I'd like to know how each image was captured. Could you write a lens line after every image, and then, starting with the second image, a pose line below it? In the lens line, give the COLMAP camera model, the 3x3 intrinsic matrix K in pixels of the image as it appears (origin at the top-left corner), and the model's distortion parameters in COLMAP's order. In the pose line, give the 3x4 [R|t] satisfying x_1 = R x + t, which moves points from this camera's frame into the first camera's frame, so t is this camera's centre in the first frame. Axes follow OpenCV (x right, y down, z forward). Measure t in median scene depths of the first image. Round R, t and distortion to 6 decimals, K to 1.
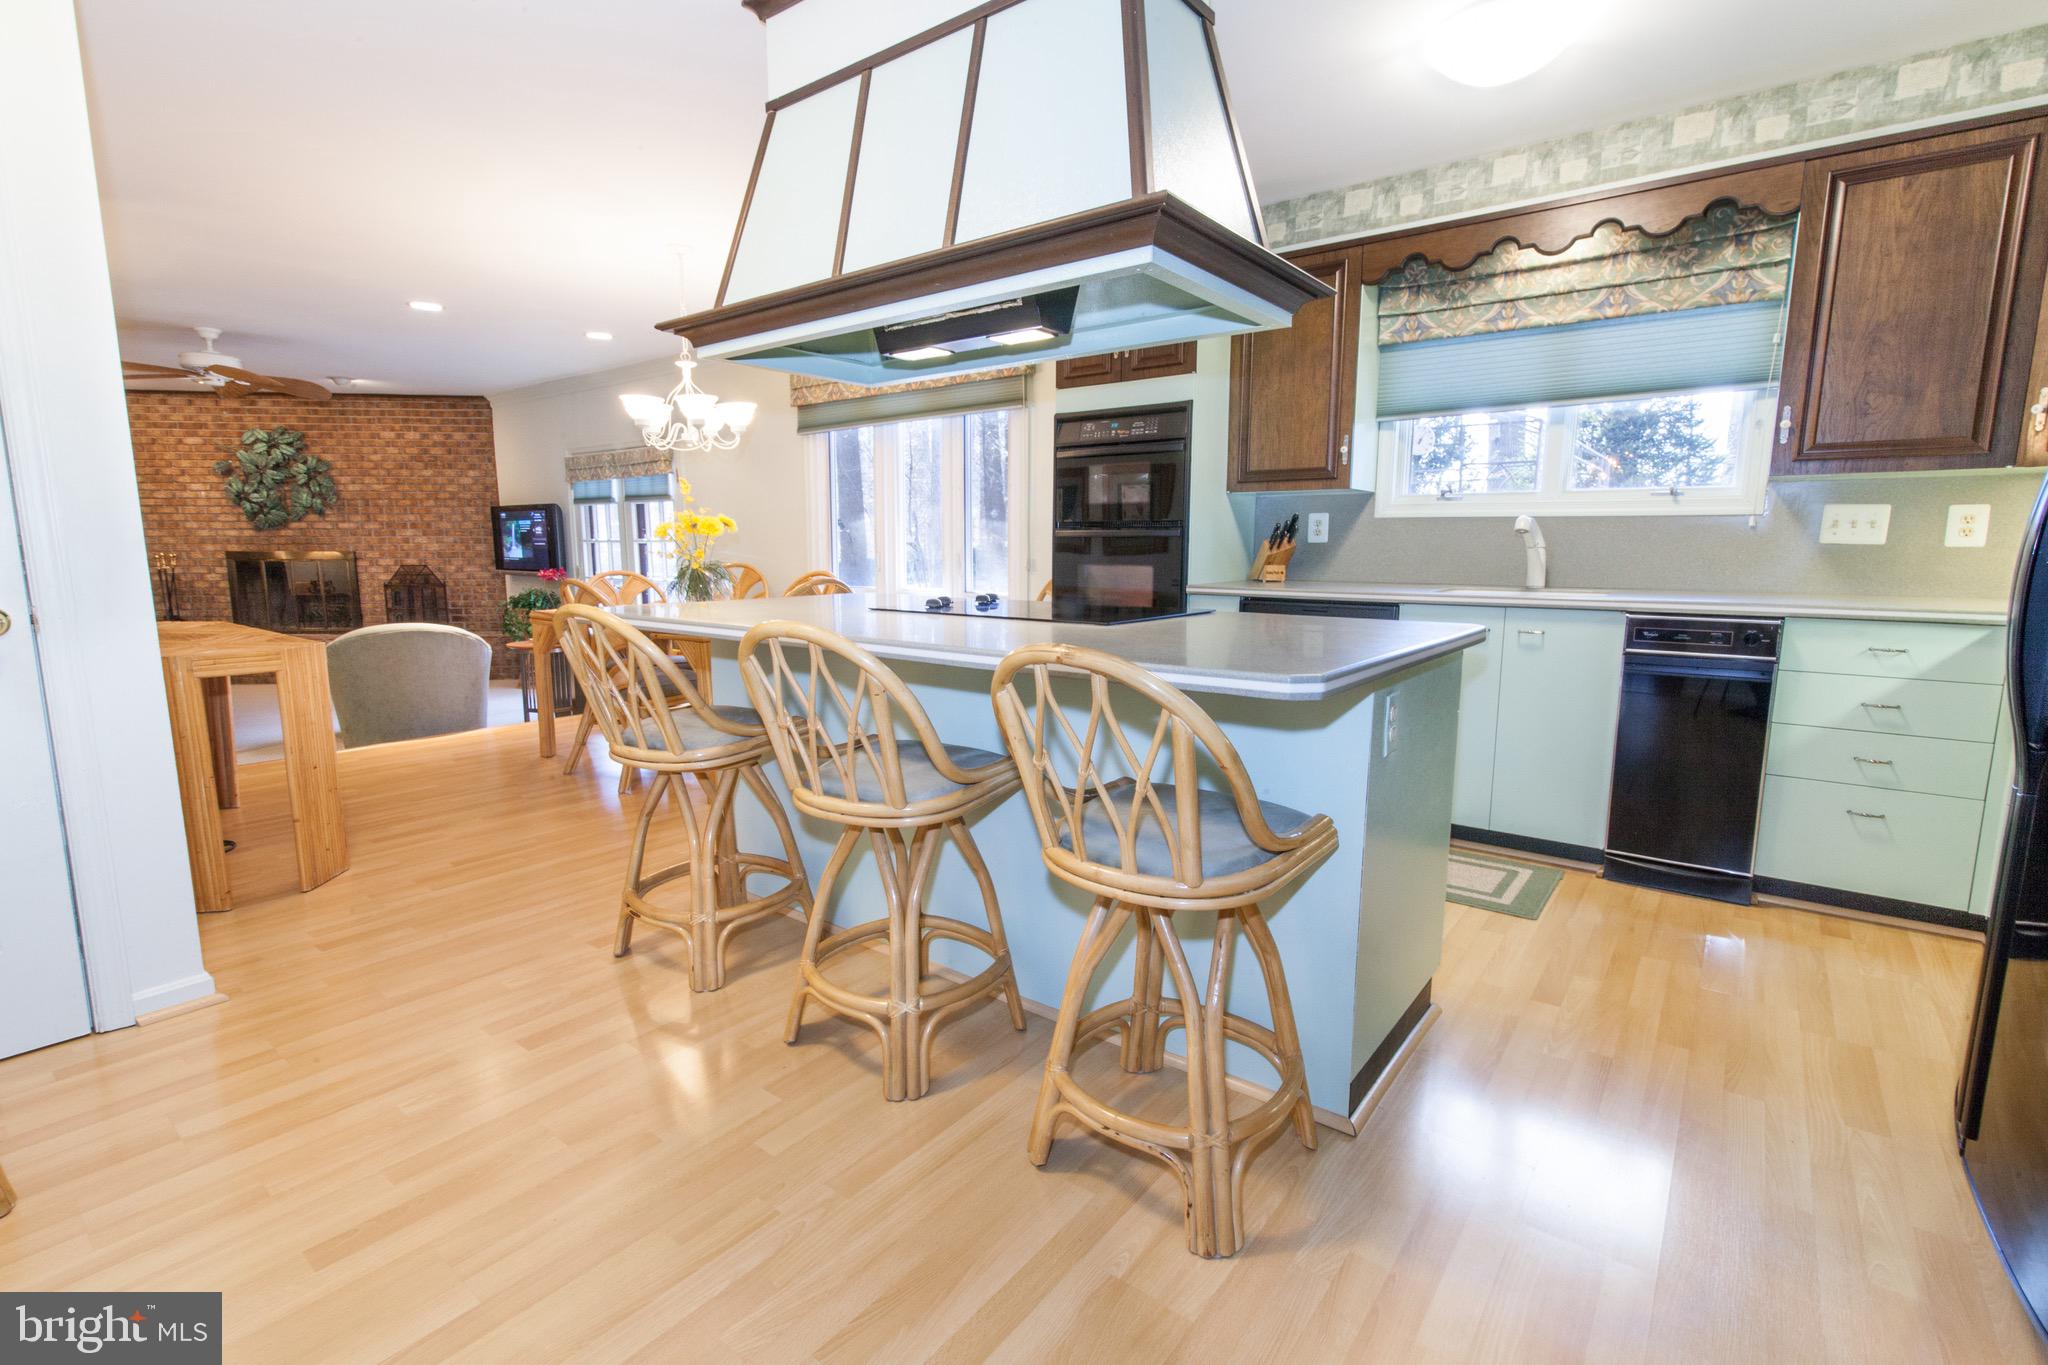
lens RADIAL K [[936.4, 0, 1020.8], [0, 936.4, 684.5], [0, 0, 1]] dist [0.000210, 0.000532]
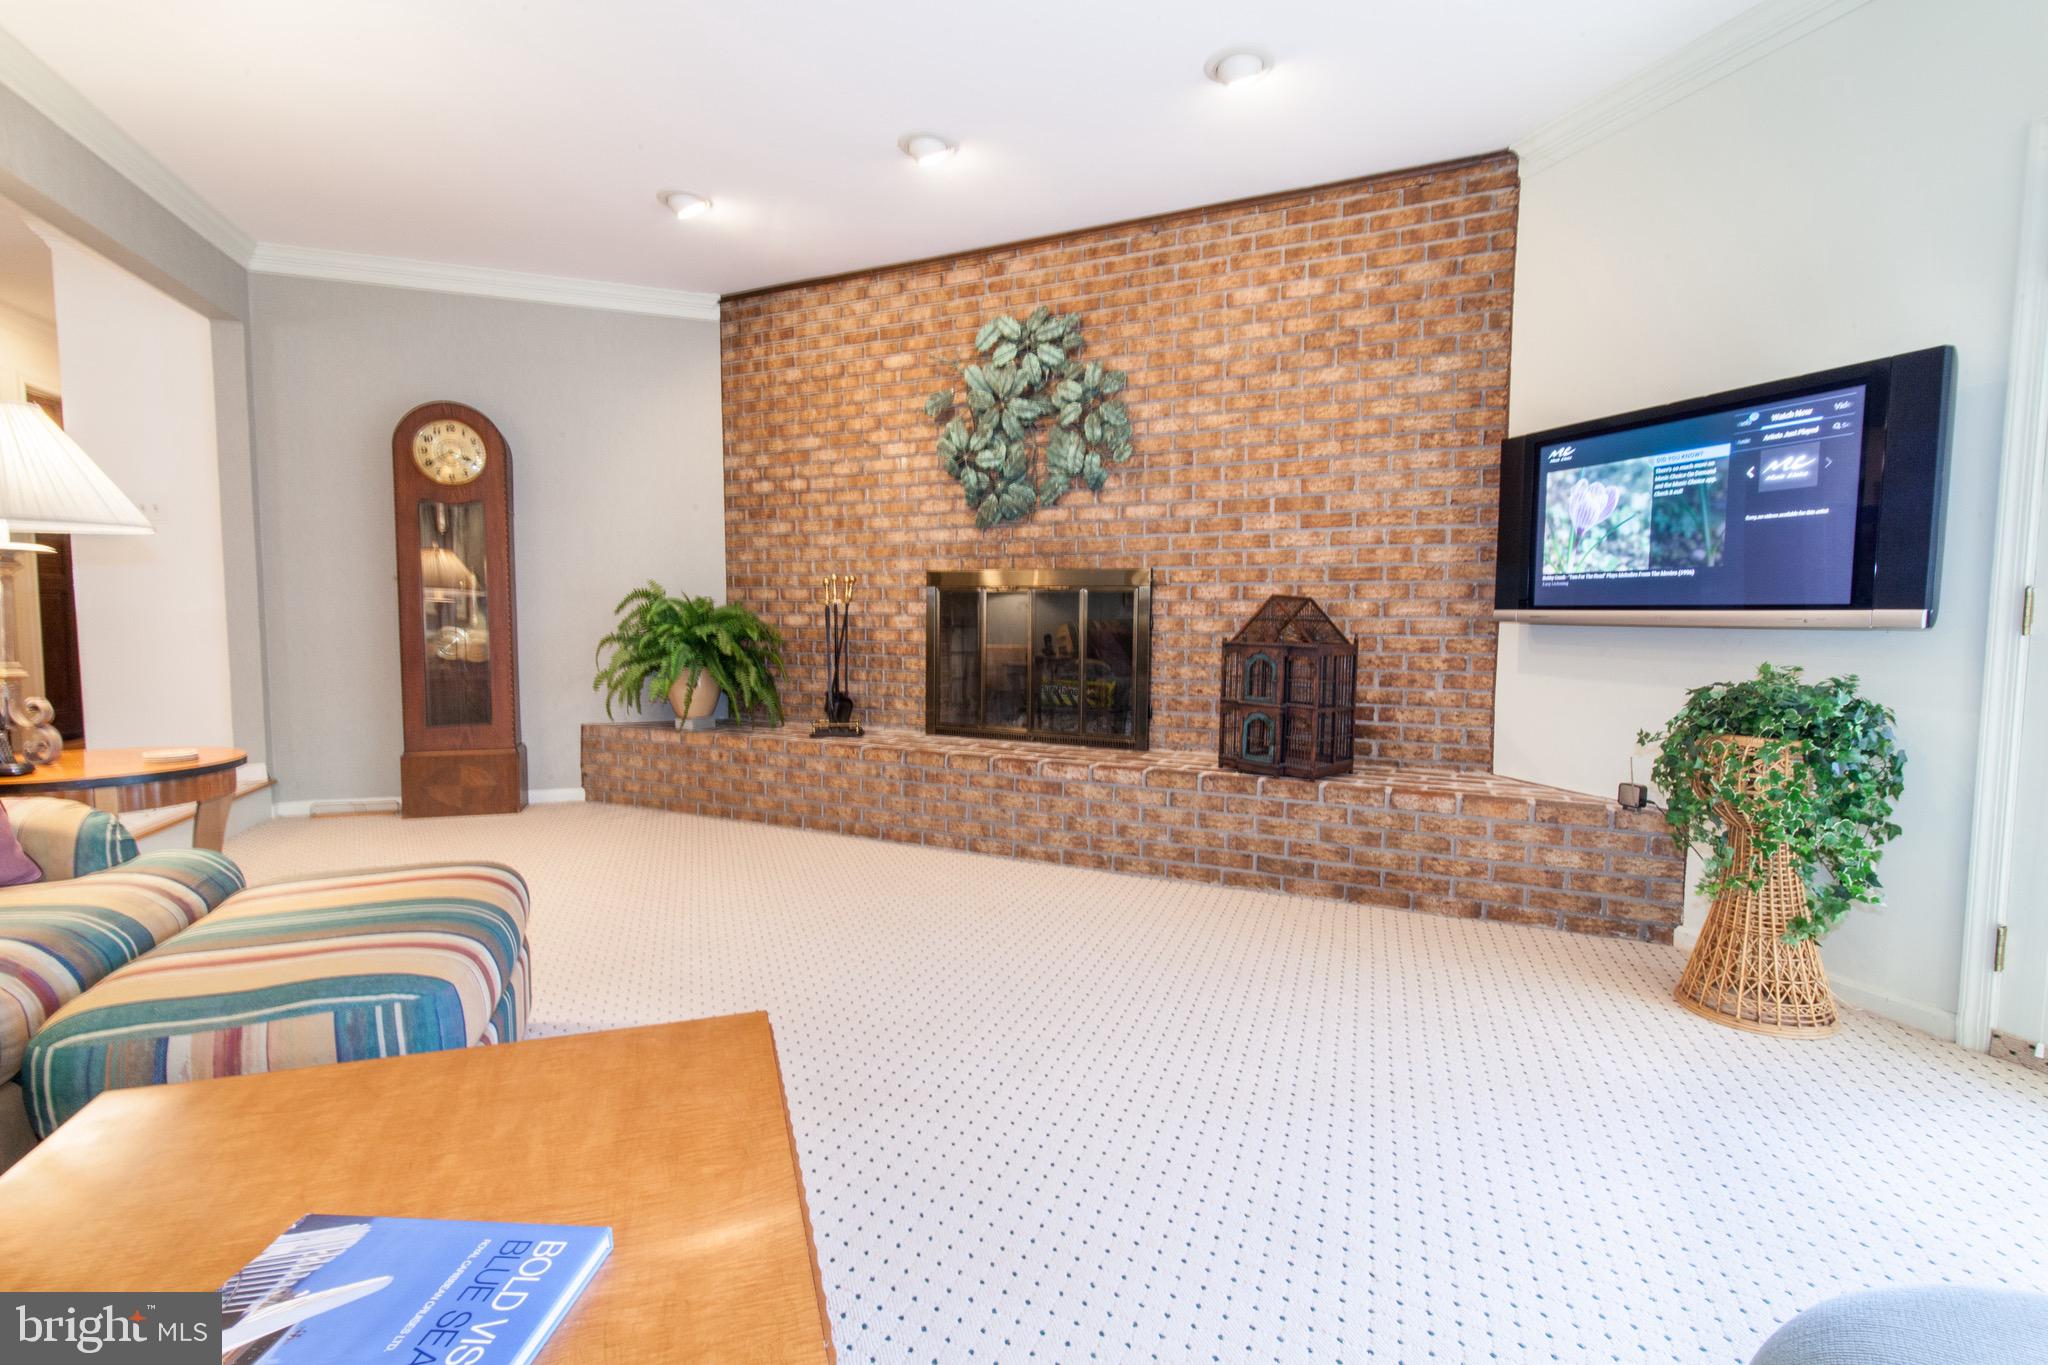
lens RADIAL K [[929.1, 0, 1019.7], [0, 929.1, 680.8], [0, 0, 1]] dist [0.000792, -0.000072]
pose [[0.841038, 0.043680, -0.539210, -0.531703], [-0.086191, 0.994822, -0.053850, -0.060192], [0.534066, 0.091765, 0.840448, 0.607806]]
